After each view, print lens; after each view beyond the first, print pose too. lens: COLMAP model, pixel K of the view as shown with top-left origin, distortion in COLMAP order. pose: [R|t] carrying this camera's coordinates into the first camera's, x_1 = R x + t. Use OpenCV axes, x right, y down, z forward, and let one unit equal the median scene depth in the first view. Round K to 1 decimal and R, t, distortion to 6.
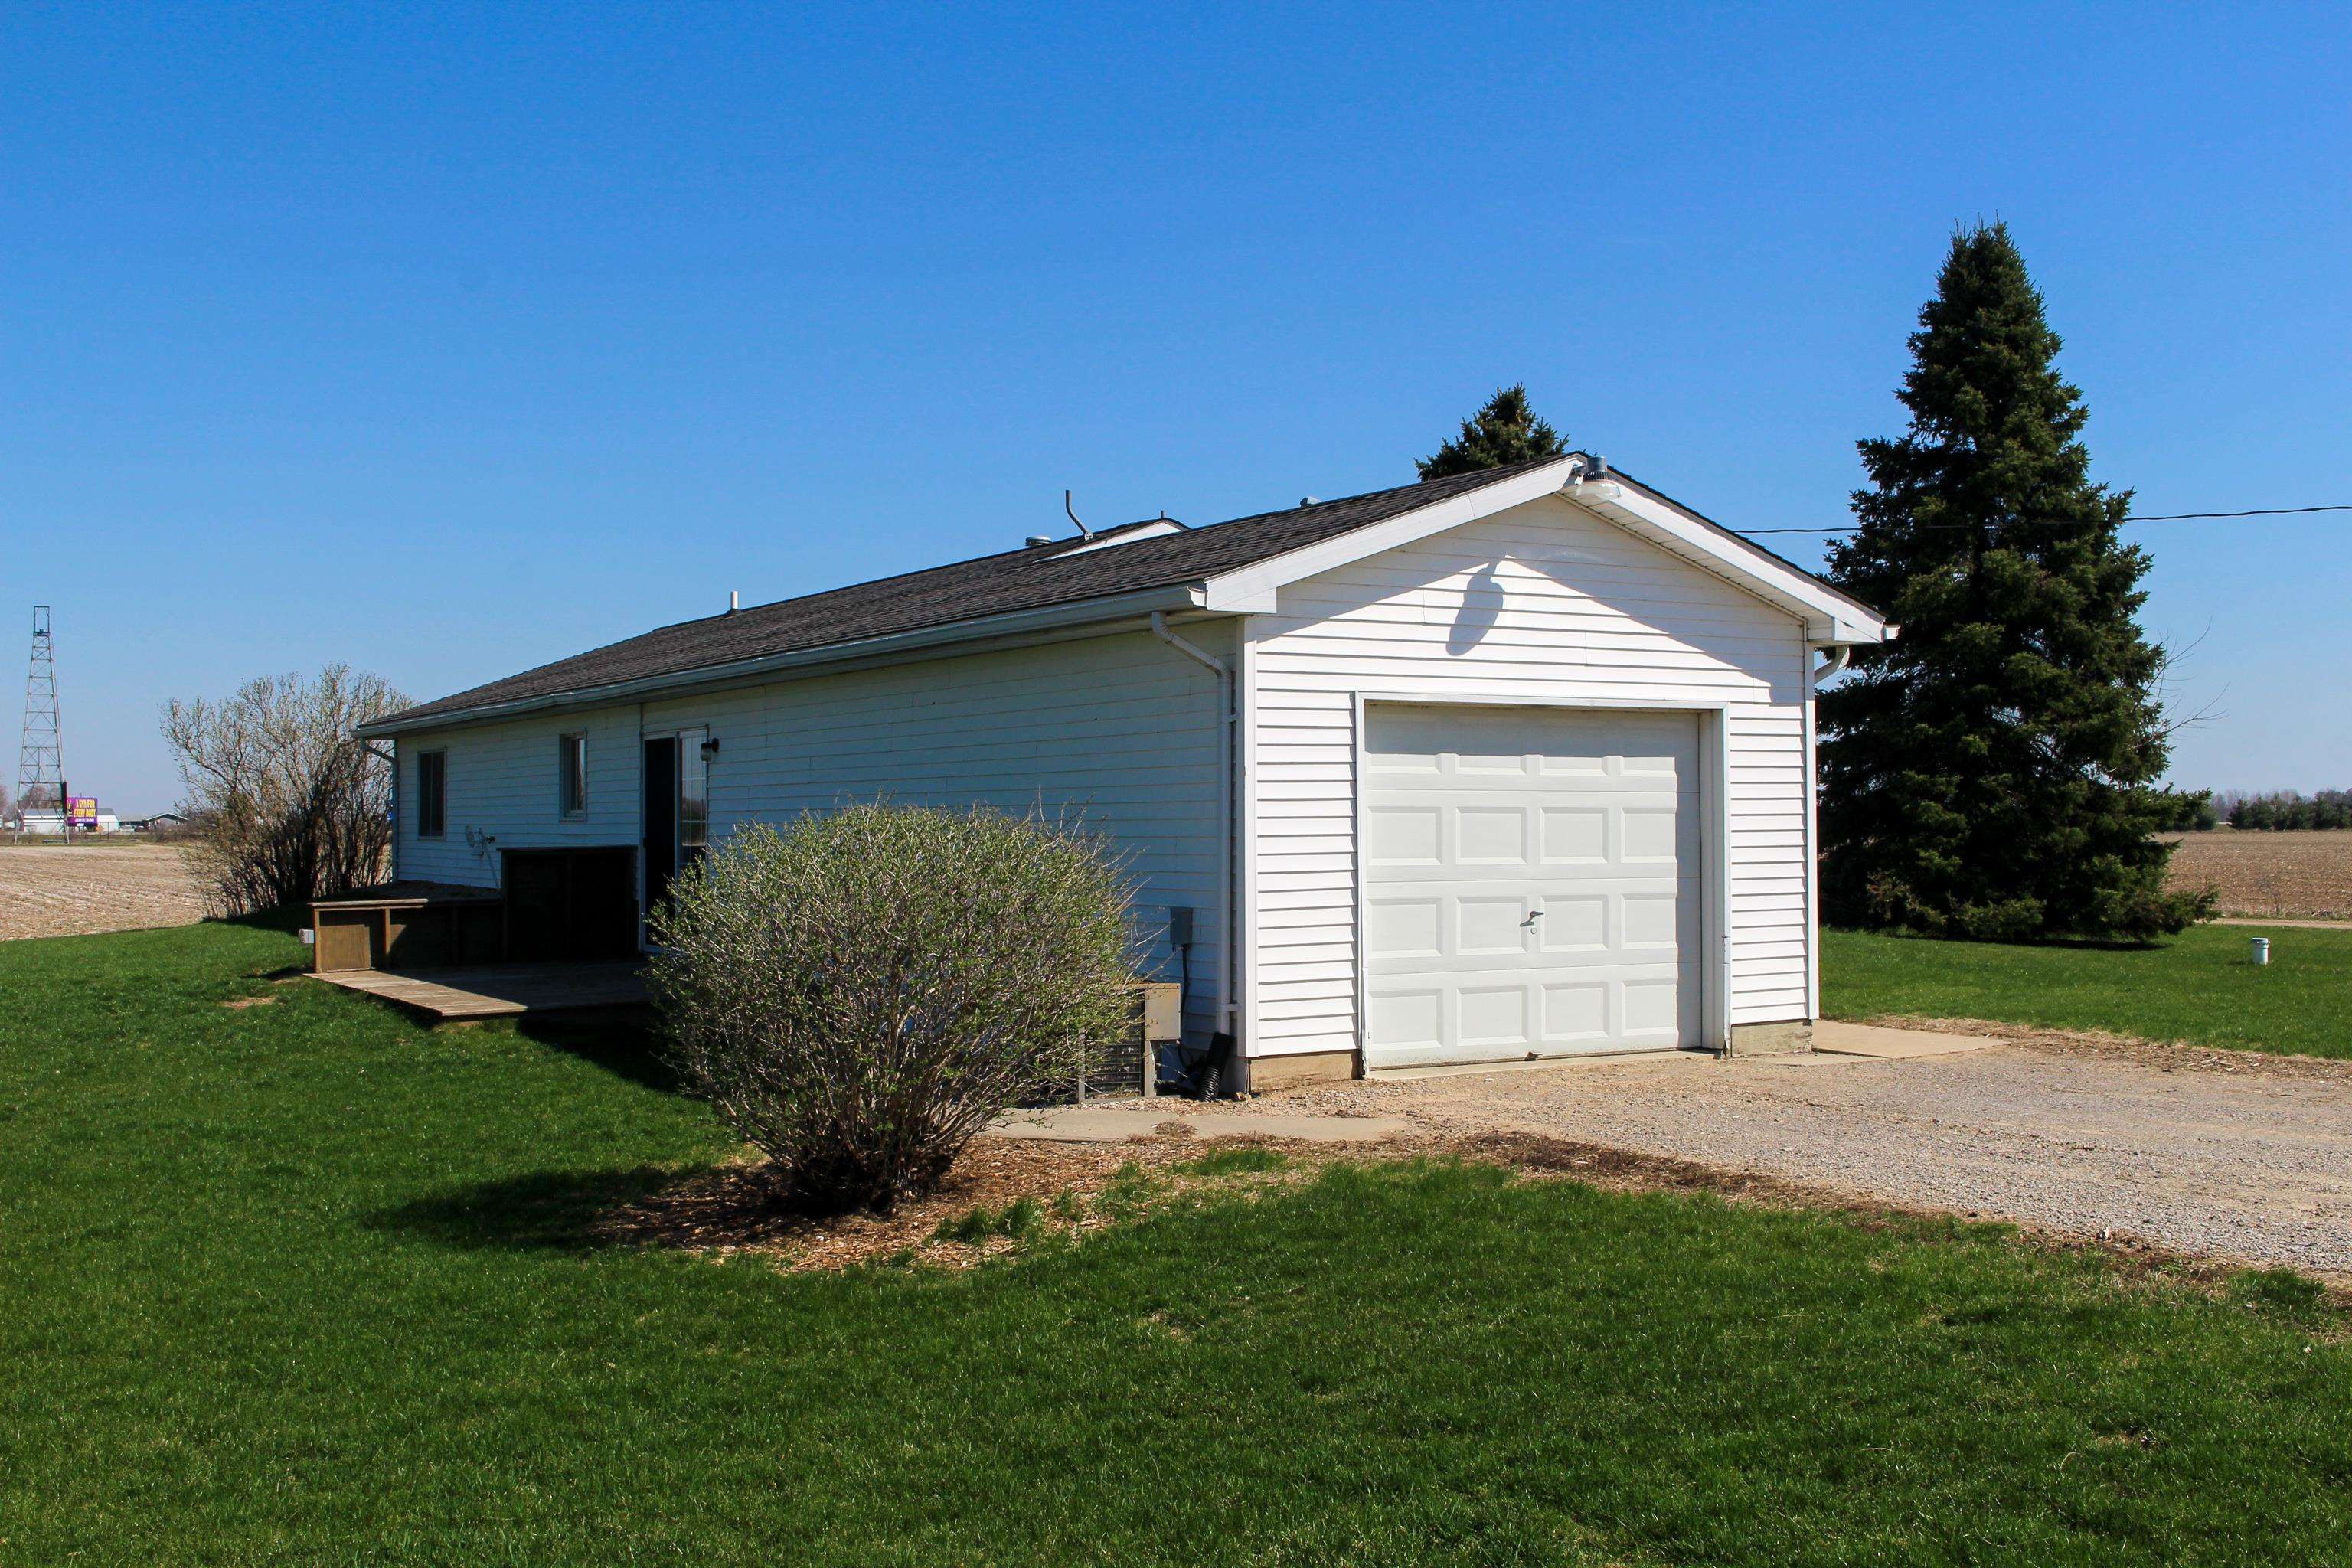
lens RADIAL K [[2467.2, 0, 1176.0], [0, 2467.2, 784.0], [0, 0, 1]] dist [-0.120596, 0.290310]
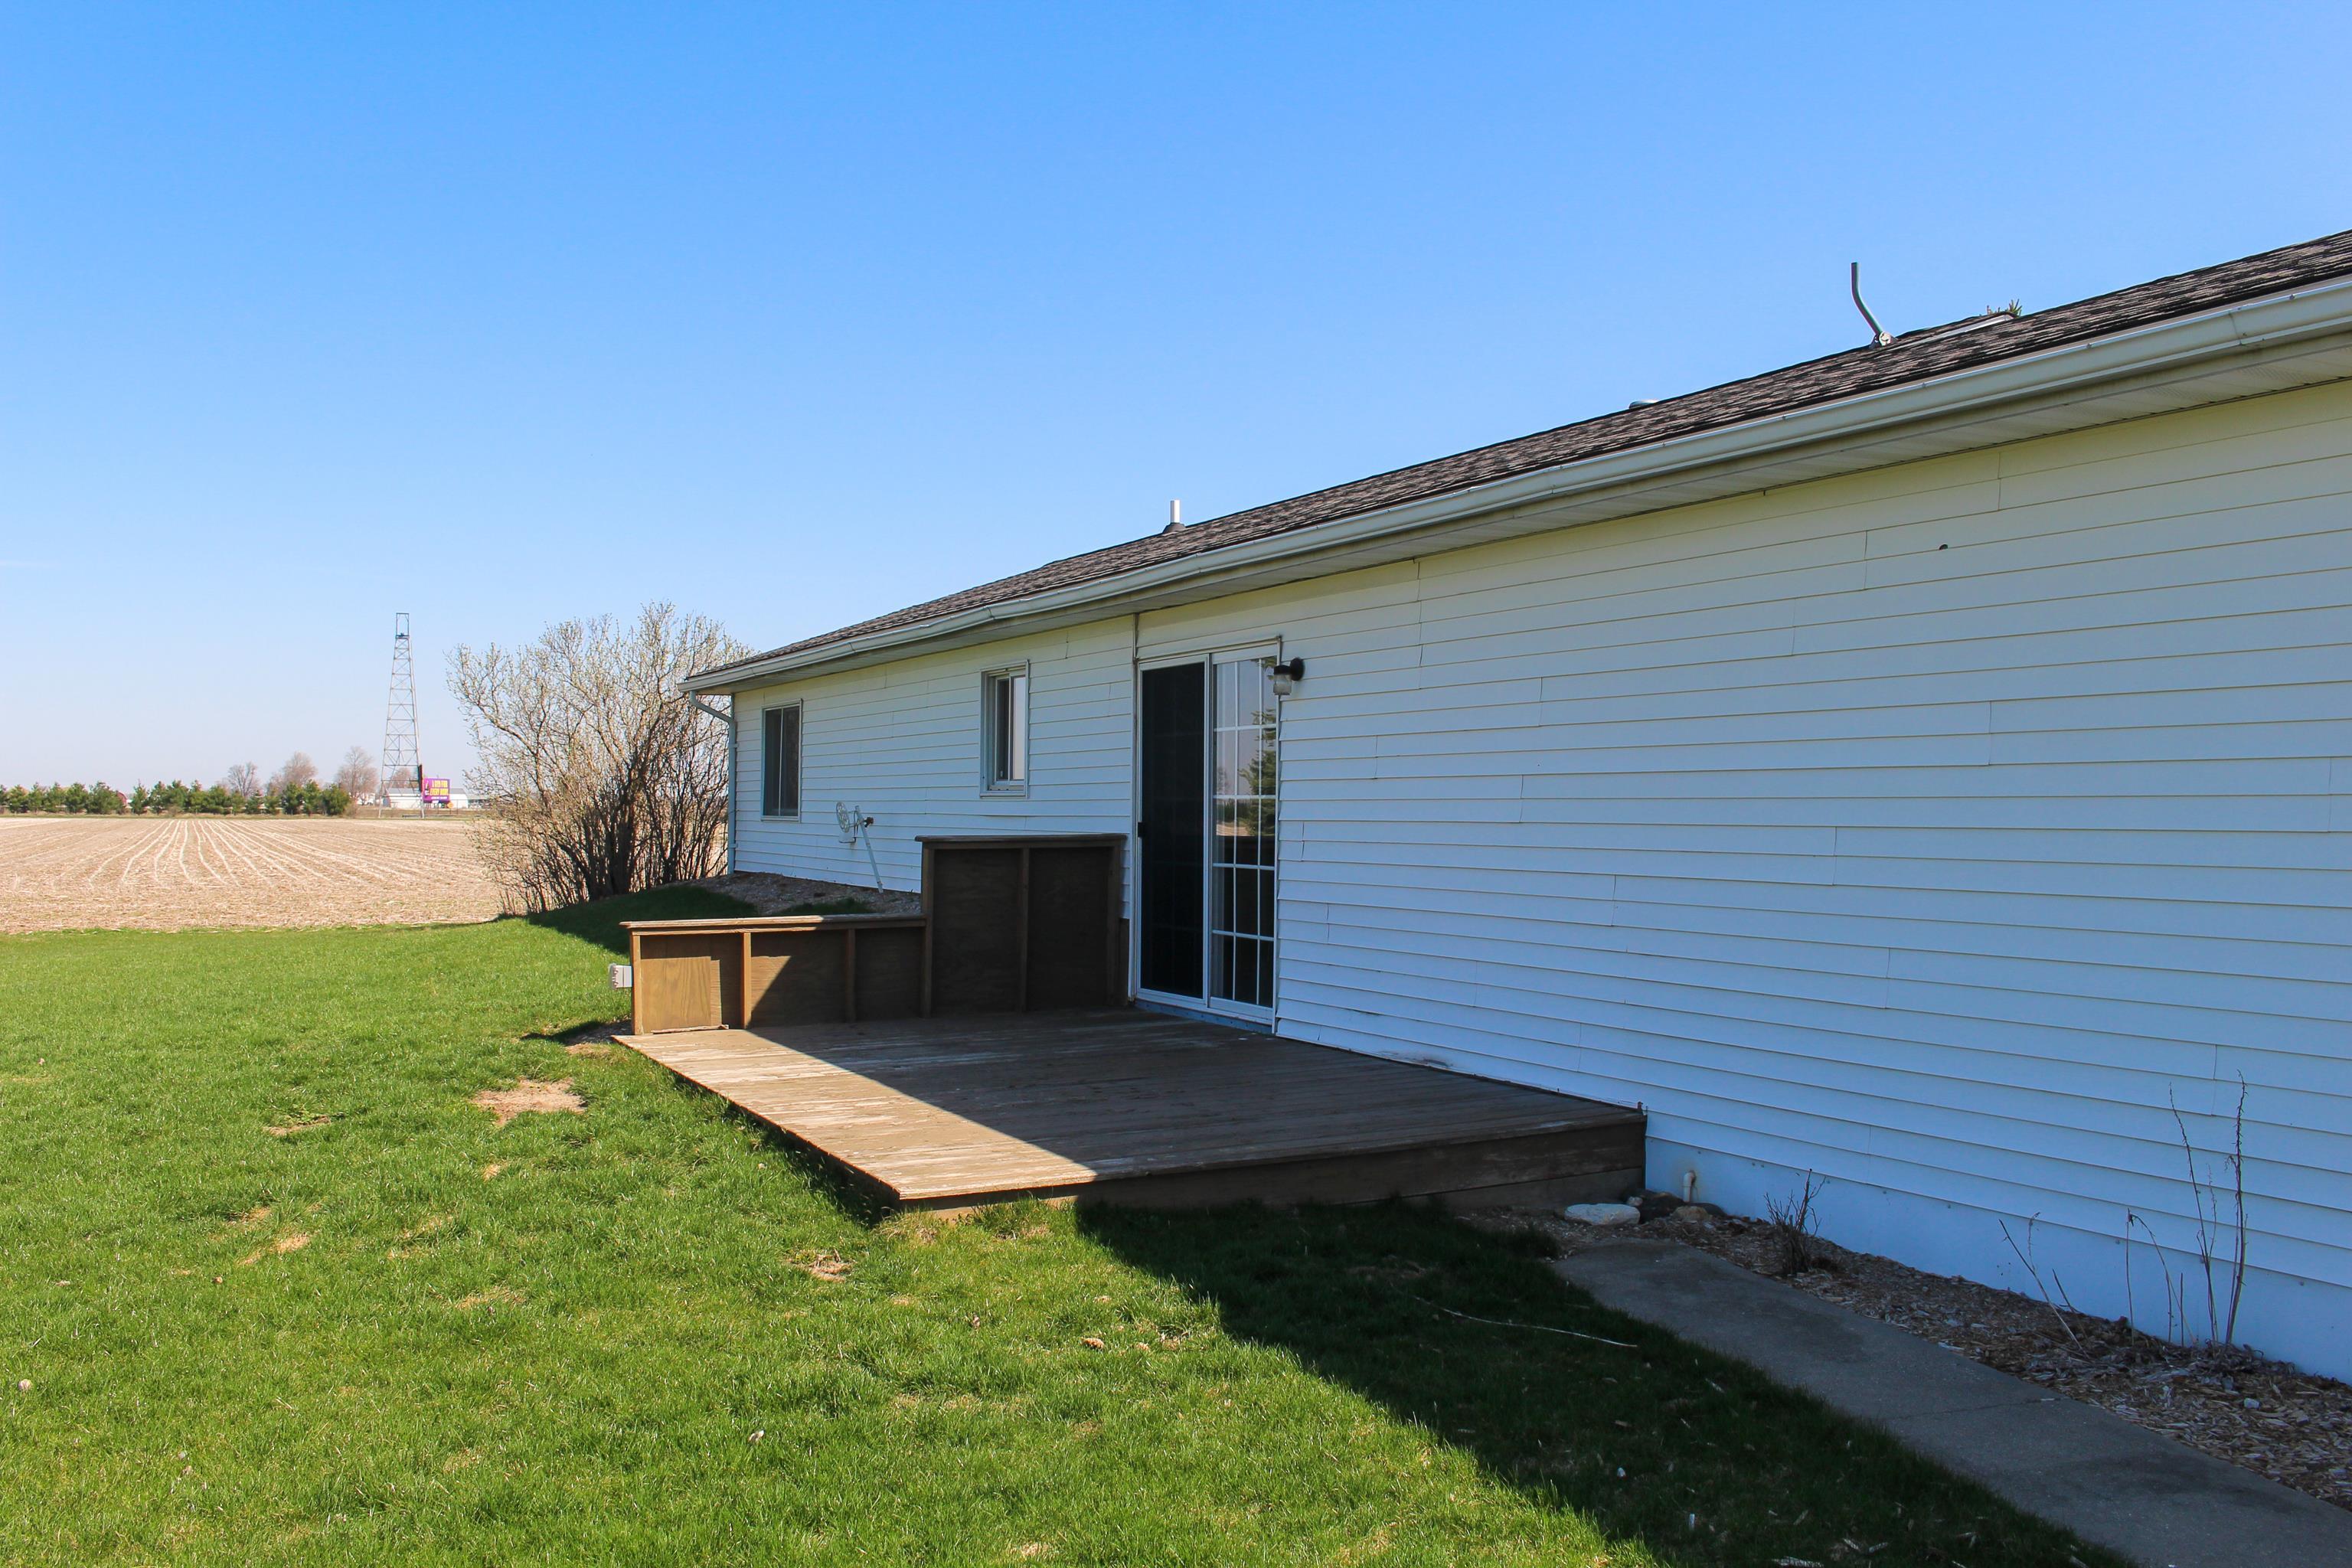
lens RADIAL K [[2082.3, 0, 1180.1], [0, 2082.3, 854.4], [0, 0, 1]] dist [-0.001003, -0.001254]
pose [[0.996576, 0.011416, -0.081893, -0.117761], [-0.008299, 0.999232, 0.038291, 0.006809], [0.082267, -0.037480, 0.995905, 0.333631]]
